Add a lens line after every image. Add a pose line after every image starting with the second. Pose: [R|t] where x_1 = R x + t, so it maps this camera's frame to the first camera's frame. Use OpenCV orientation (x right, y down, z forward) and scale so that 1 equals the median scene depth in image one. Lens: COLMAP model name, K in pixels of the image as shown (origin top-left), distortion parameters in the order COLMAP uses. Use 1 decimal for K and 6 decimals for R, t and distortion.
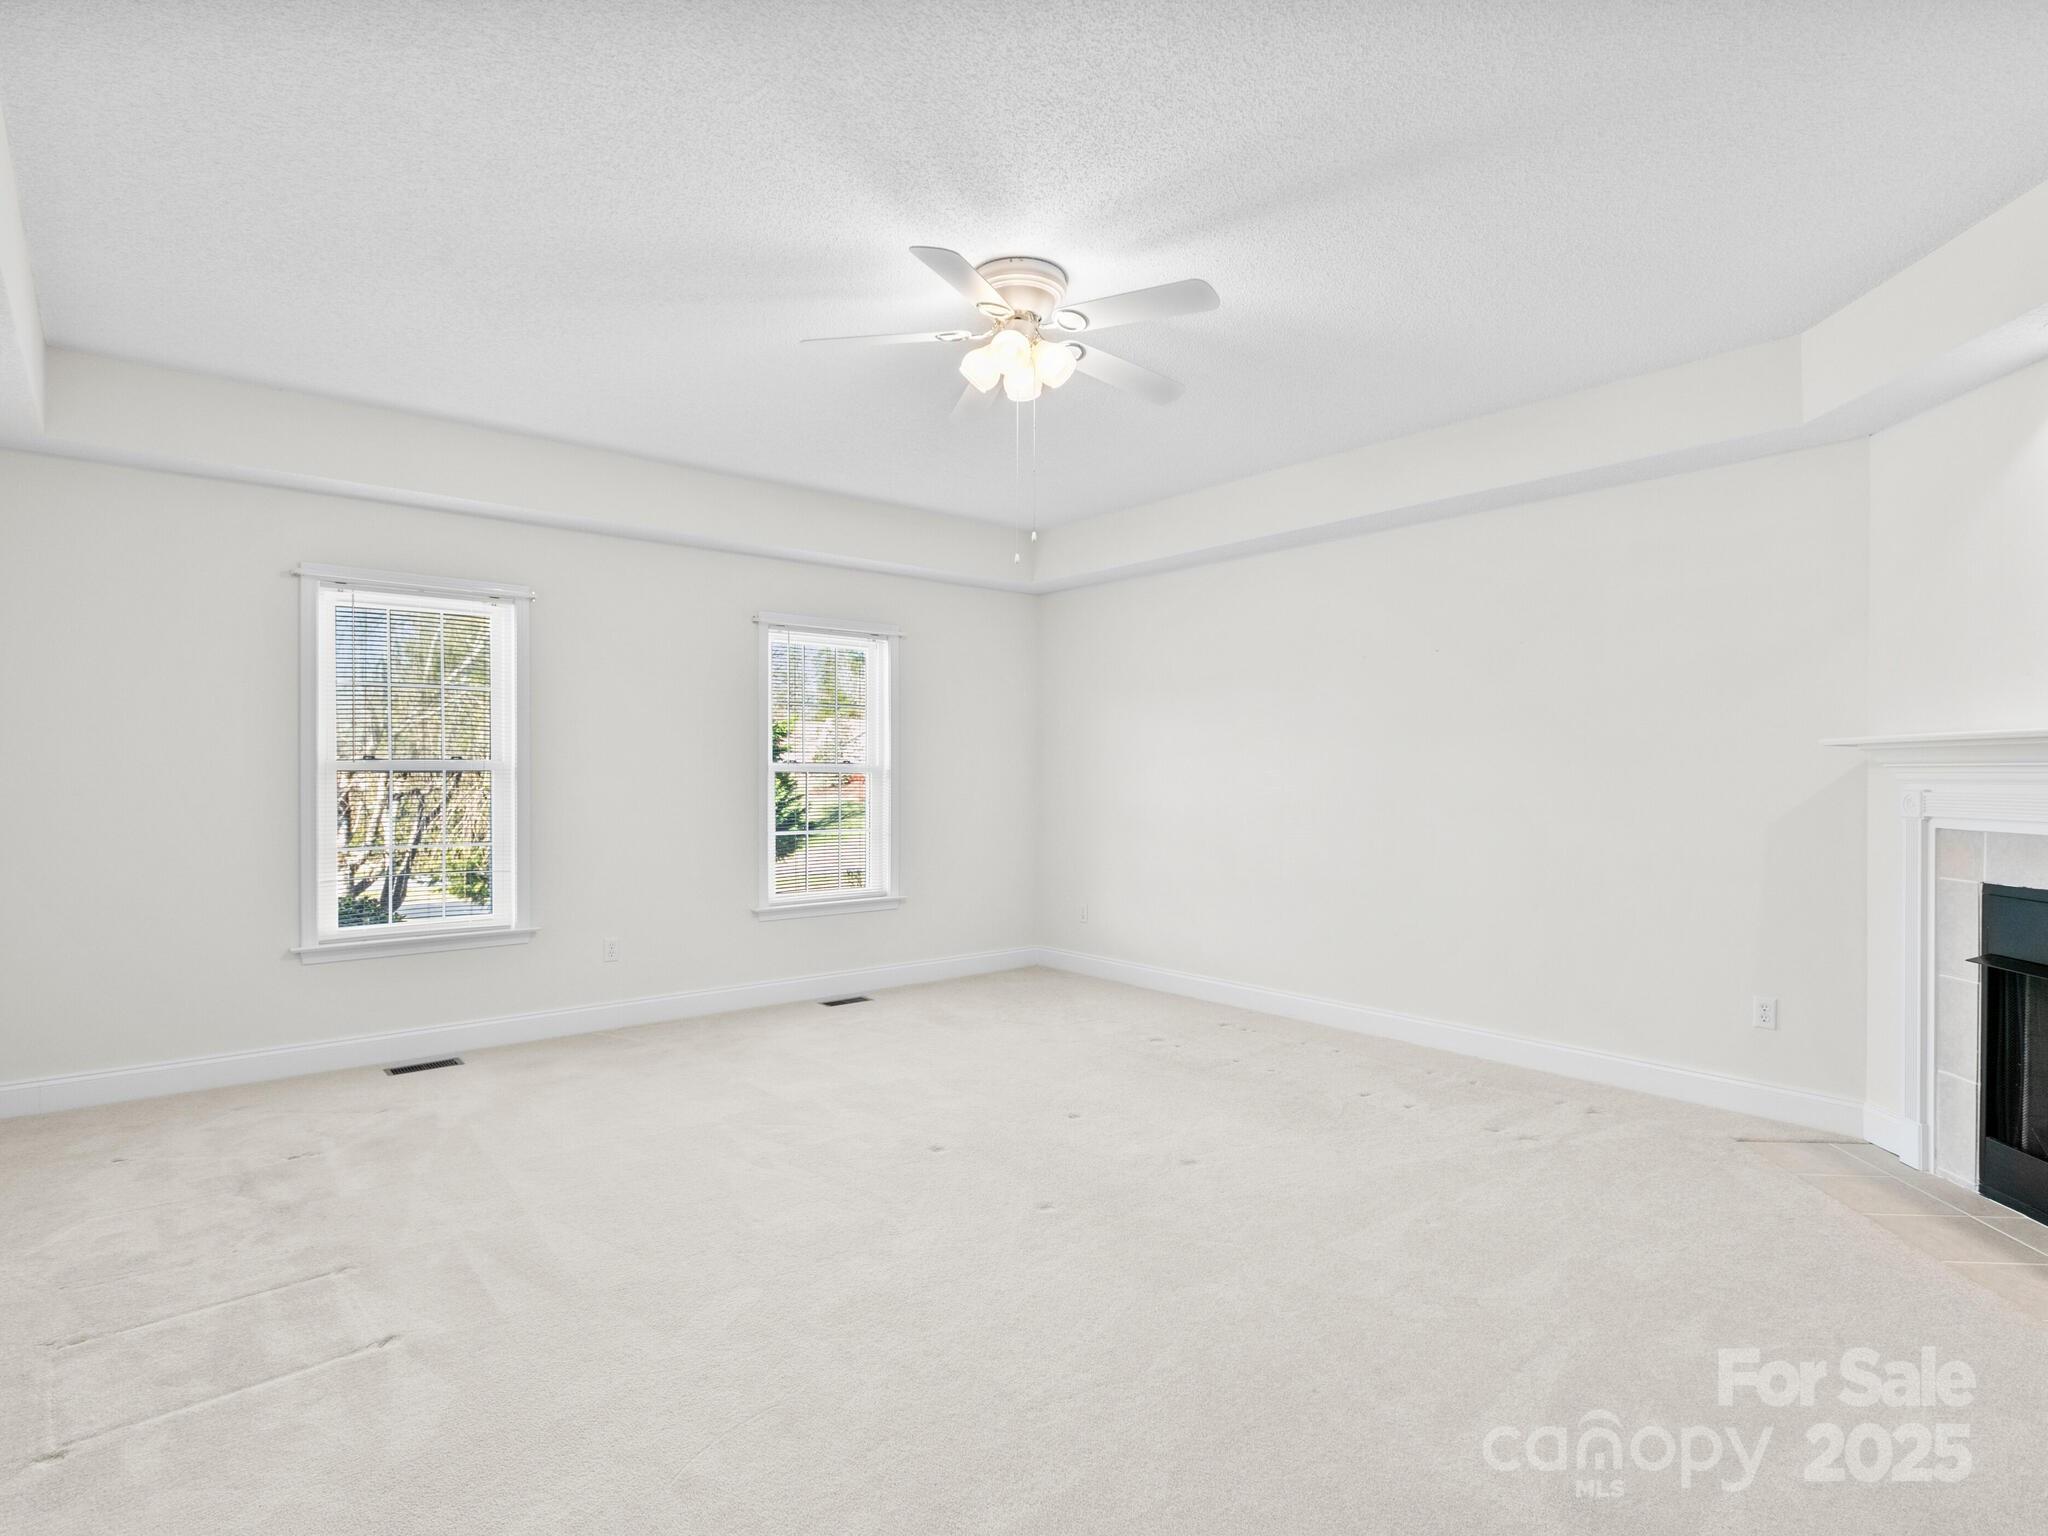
lens RADIAL K [[1121.6, 0, 1016.3], [0, 1121.6, 750.5], [0, 0, 1]] dist [-0.000050, -0.001182]
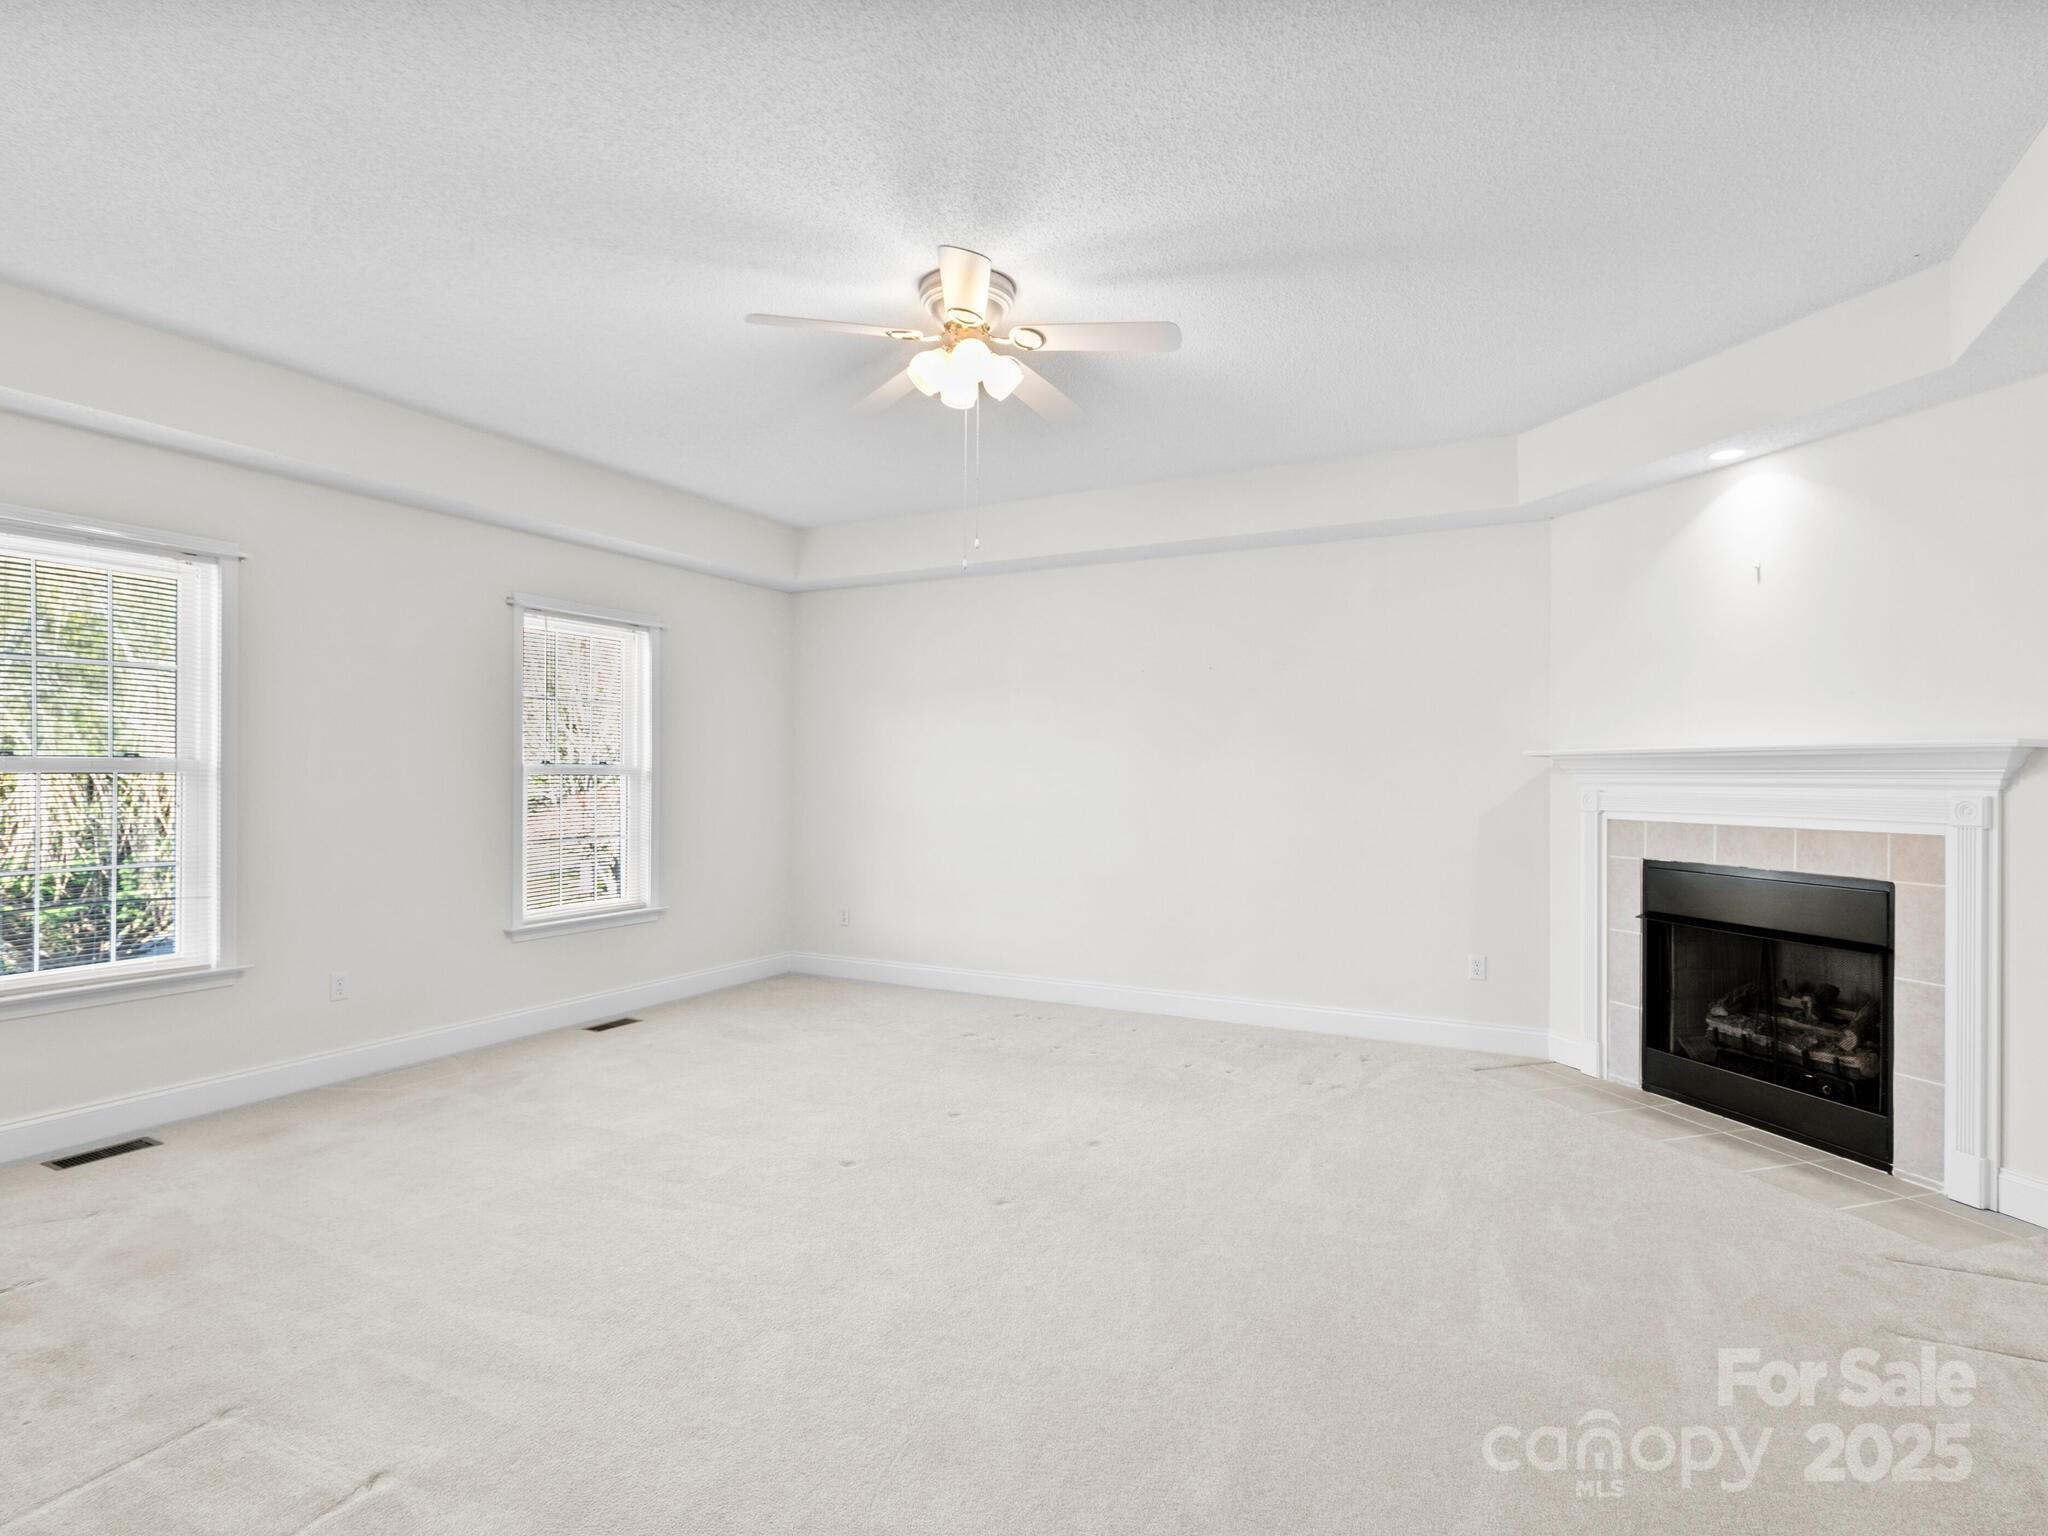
lens RADIAL K [[1110.0, 0, 1021.3], [0, 1110.0, 745.2], [0, 0, 1]] dist [-0.001020, -0.001534]
pose [[0.918831, 0.012885, 0.394441, -0.316497], [-0.010513, 0.999911, -0.008174, -0.000531], [-0.394511, 0.003364, 0.918885, 0.057235]]
